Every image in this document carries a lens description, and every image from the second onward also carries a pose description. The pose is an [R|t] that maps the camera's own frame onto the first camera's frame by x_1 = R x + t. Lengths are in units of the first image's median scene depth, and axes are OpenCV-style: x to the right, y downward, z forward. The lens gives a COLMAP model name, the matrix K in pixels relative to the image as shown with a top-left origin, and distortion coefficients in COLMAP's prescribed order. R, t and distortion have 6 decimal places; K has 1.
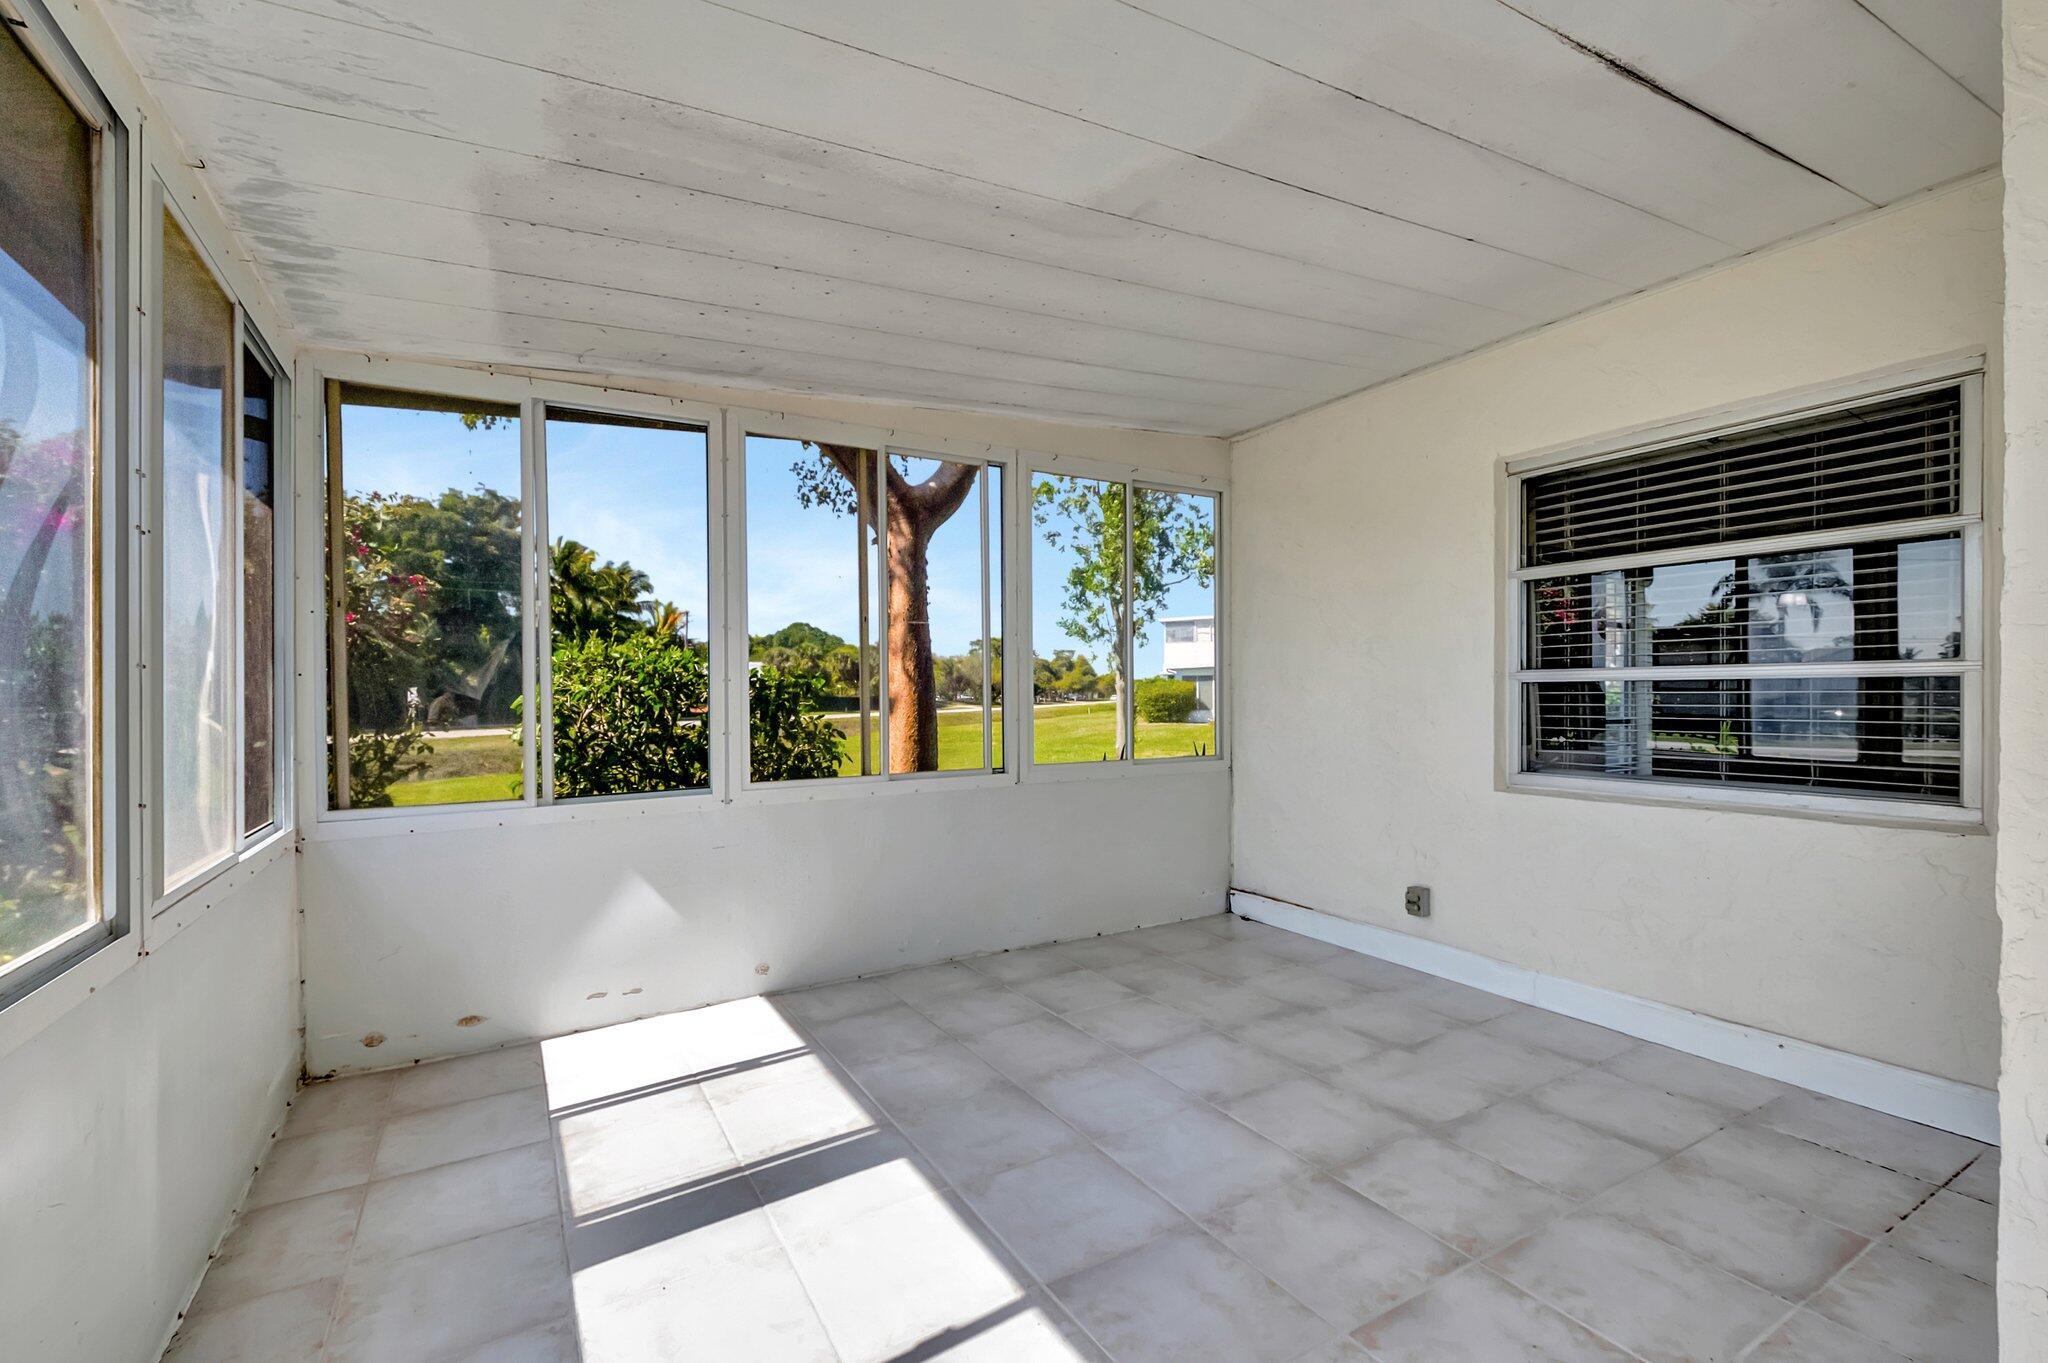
lens RADIAL K [[902.6, 0, 1034.2], [0, 902.6, 689.6], [0, 0, 1]] dist [0.002875, -0.003940]
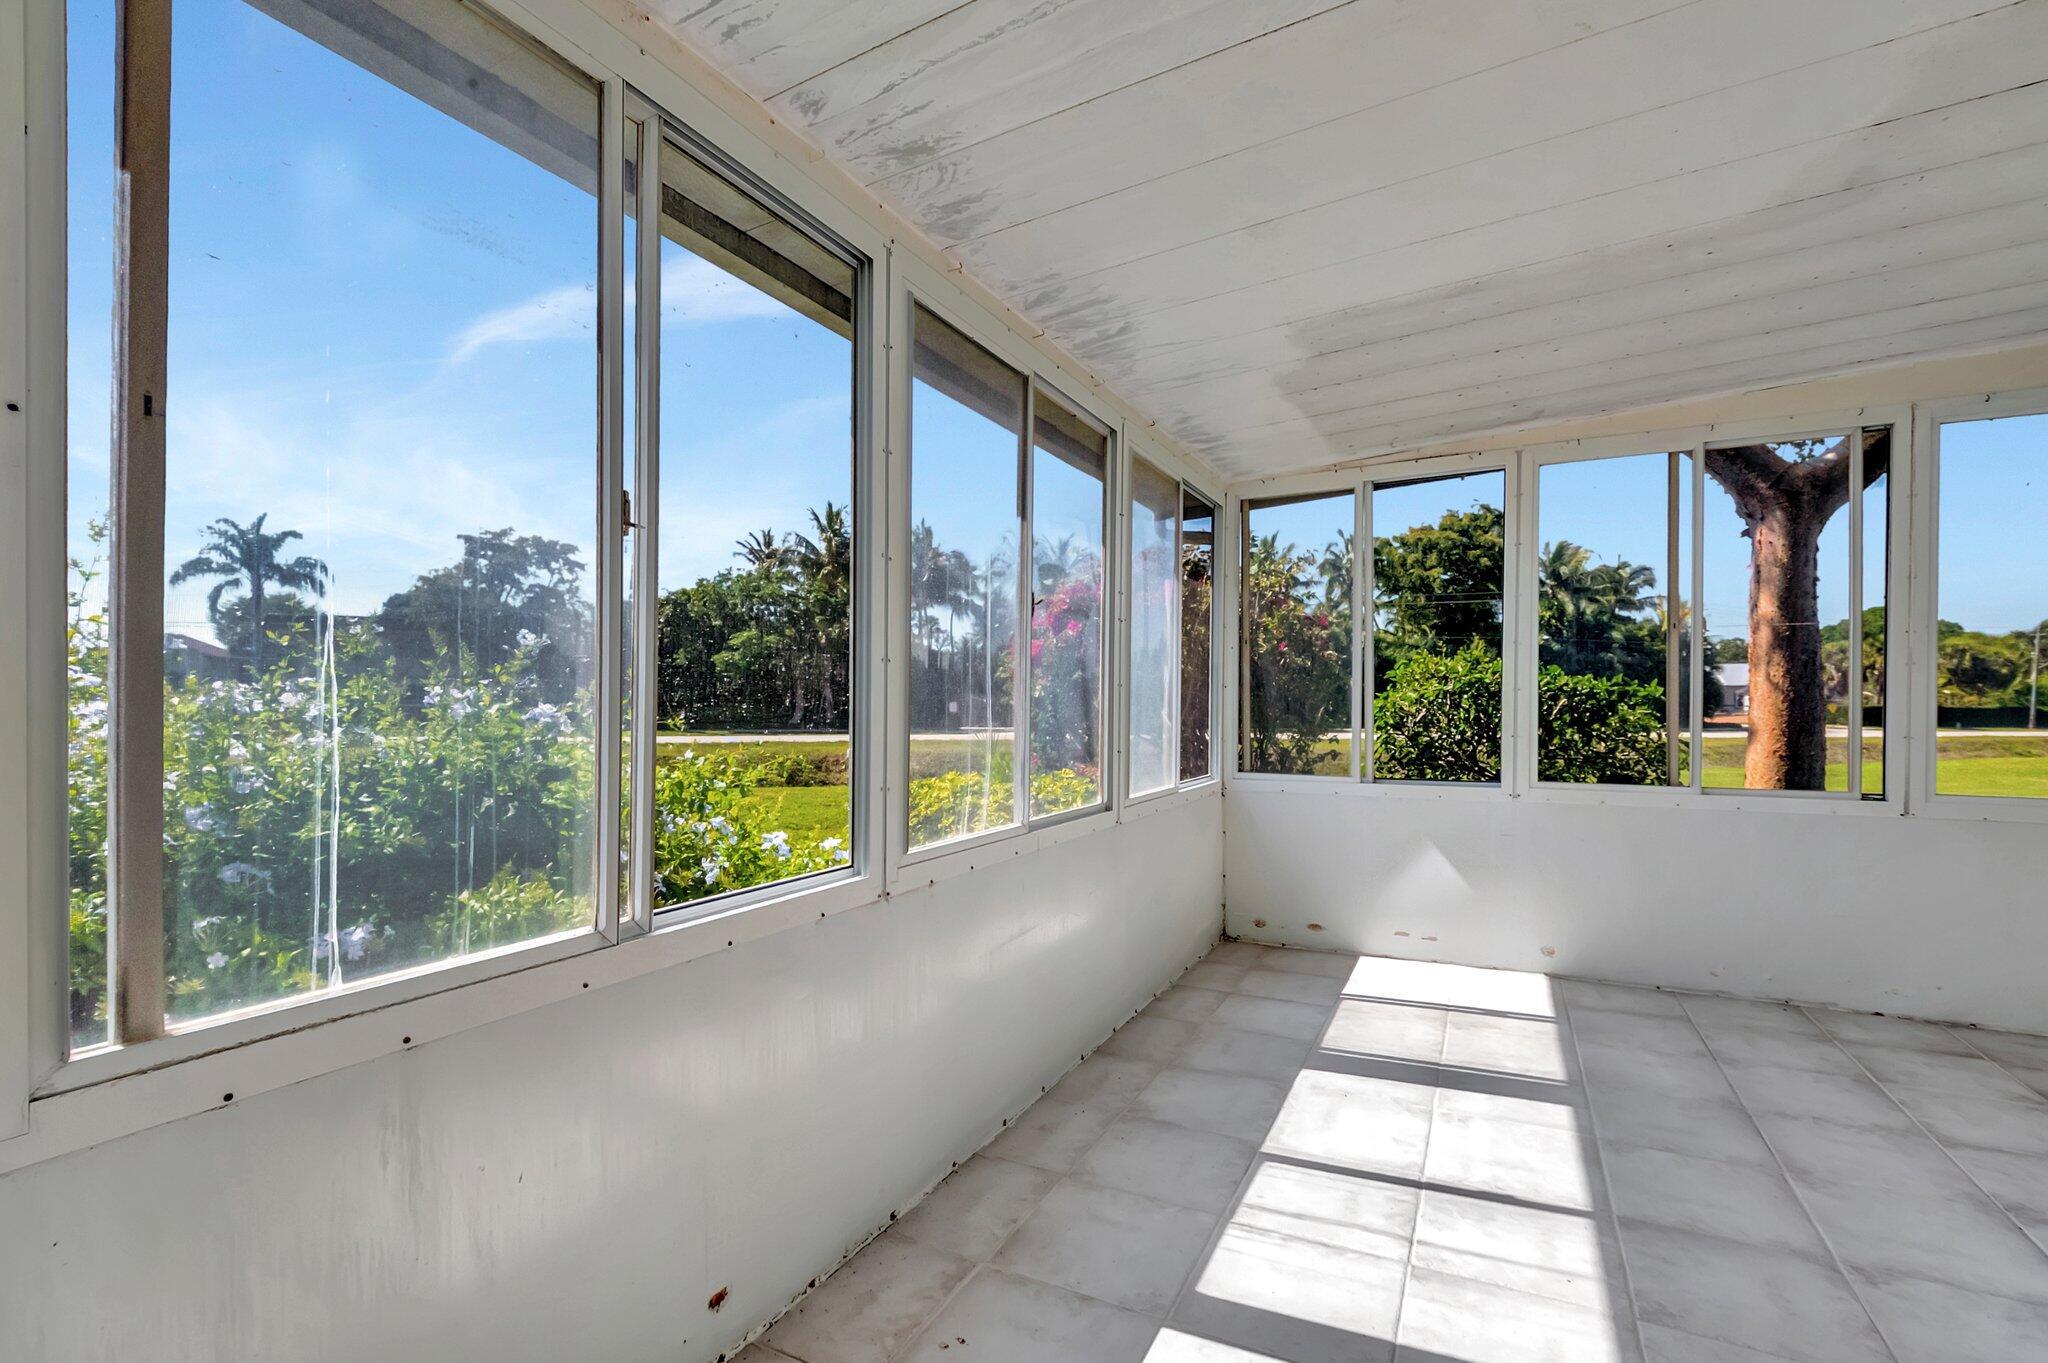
lens RADIAL K [[902.6, 0, 1019.0], [0, 902.6, 691.6], [0, 0, 1]] dist [0.002875, -0.003940]
pose [[0.521419, 0.000667, -0.853301, 0.371908], [-0.004340, 0.999989, -0.001870, -0.004593], [0.853290, 0.004678, 0.521416, -0.160614]]
